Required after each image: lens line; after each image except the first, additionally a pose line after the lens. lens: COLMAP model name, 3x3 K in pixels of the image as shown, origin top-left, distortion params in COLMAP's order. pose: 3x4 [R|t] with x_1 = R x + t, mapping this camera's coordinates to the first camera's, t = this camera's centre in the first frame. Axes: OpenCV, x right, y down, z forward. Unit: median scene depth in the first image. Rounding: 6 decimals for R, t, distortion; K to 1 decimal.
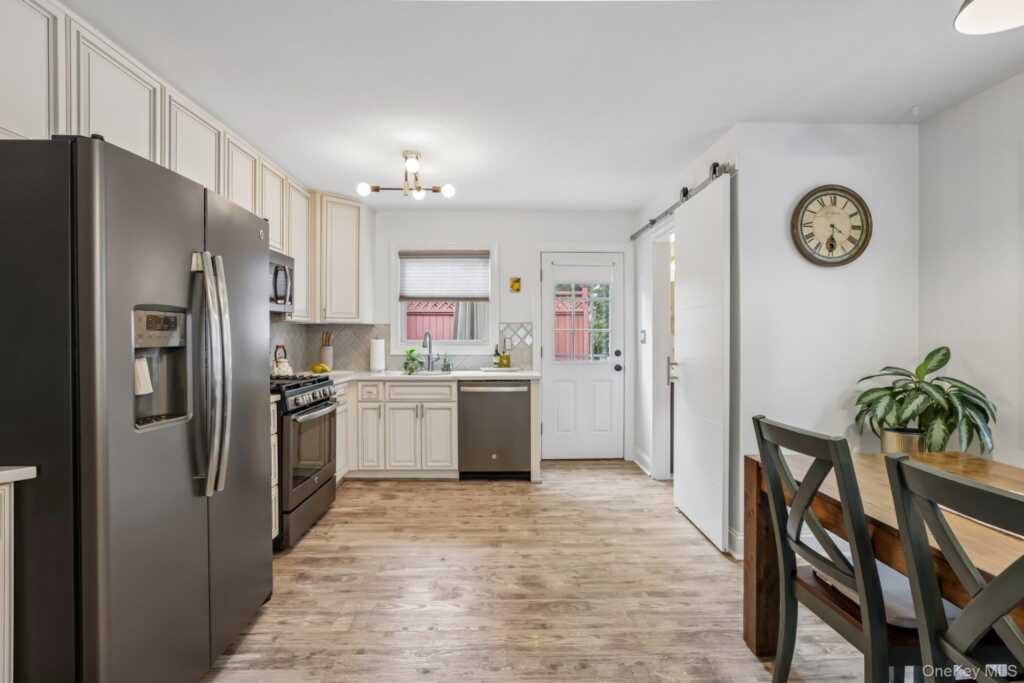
lens RADIAL K [[484.5, 0, 514.4], [0, 484.5, 335.5], [0, 0, 1]] dist [-0.005828, 0.002912]
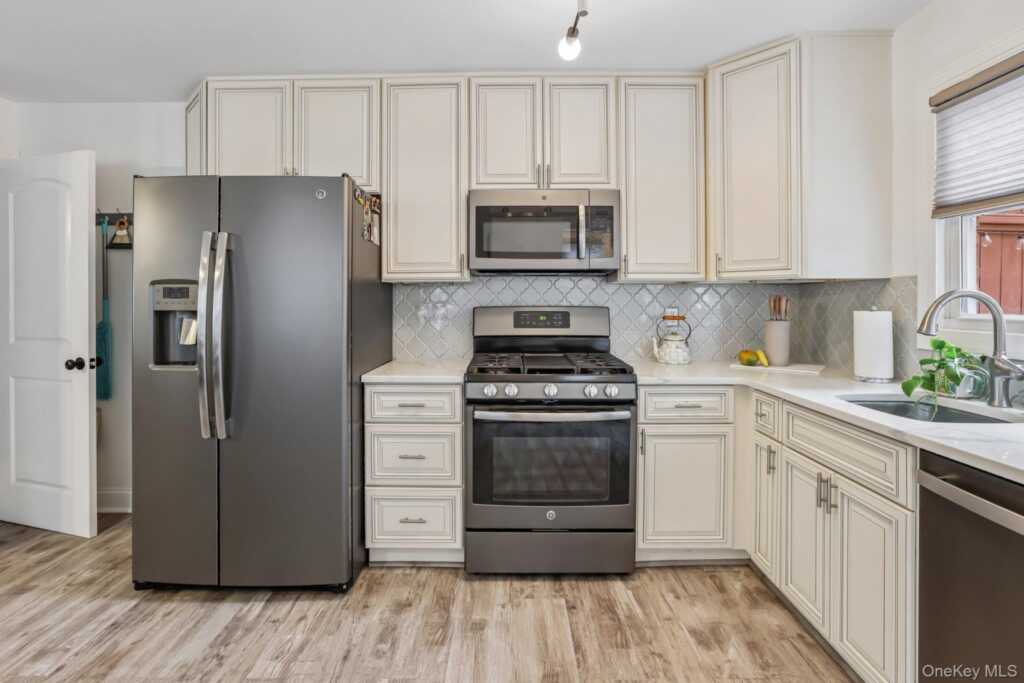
lens RADIAL K [[476.7, 0, 477.8], [0, 476.7, 301.3], [0, 0, 1]] dist [-0.026654, 0.010279]
pose [[-0.054692, 0.005797, -0.998486, 0.233716], [-0.000799, 0.999983, 0.005850, -0.004550], [0.998503, 0.001118, -0.054686, 0.842528]]
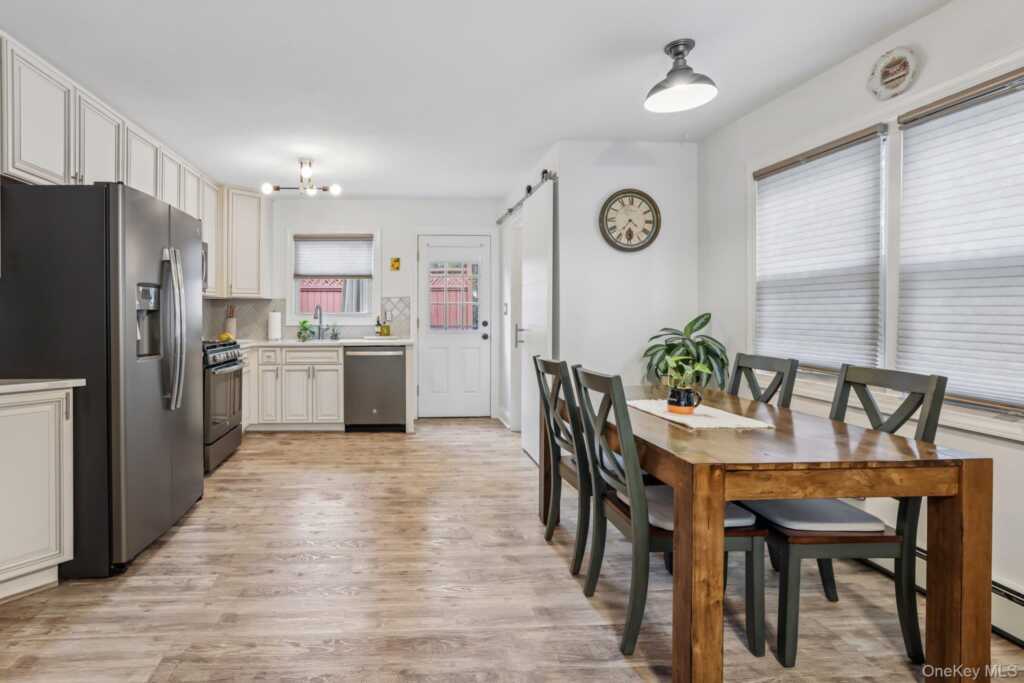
lens RADIAL K [[517.3, 0, 404.6], [0, 517.3, 304.7], [0, 0, 1]] dist [-0.001927, 0.000341]
pose [[0.999904, -0.000816, -0.013812, 0.053697], [0.000572, 0.999845, -0.017611, 0.016674], [0.013824, 0.017602, 0.999750, -0.286424]]
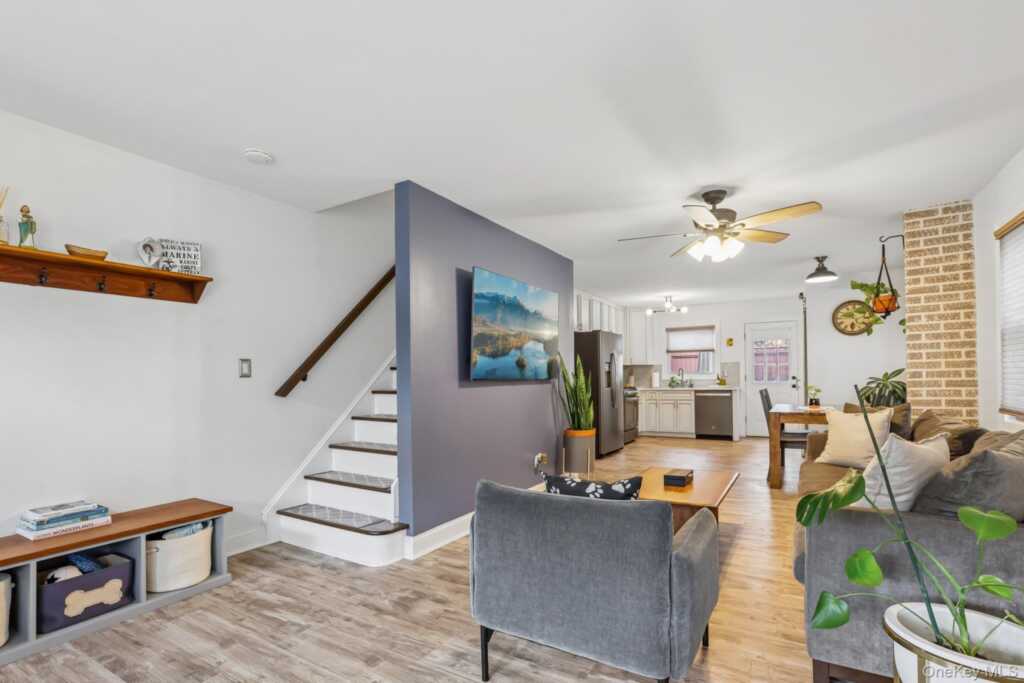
lens RADIAL K [[484.5, 0, 482.4], [0, 484.5, 375.8], [0, 0, 1]] dist [-0.005828, 0.002912]
pose [[0.815175, -0.011407, -0.579102, 0.403282], [0.009454, 0.999935, -0.006389, 0.038150], [0.579137, -0.000266, 0.815230, -1.441148]]
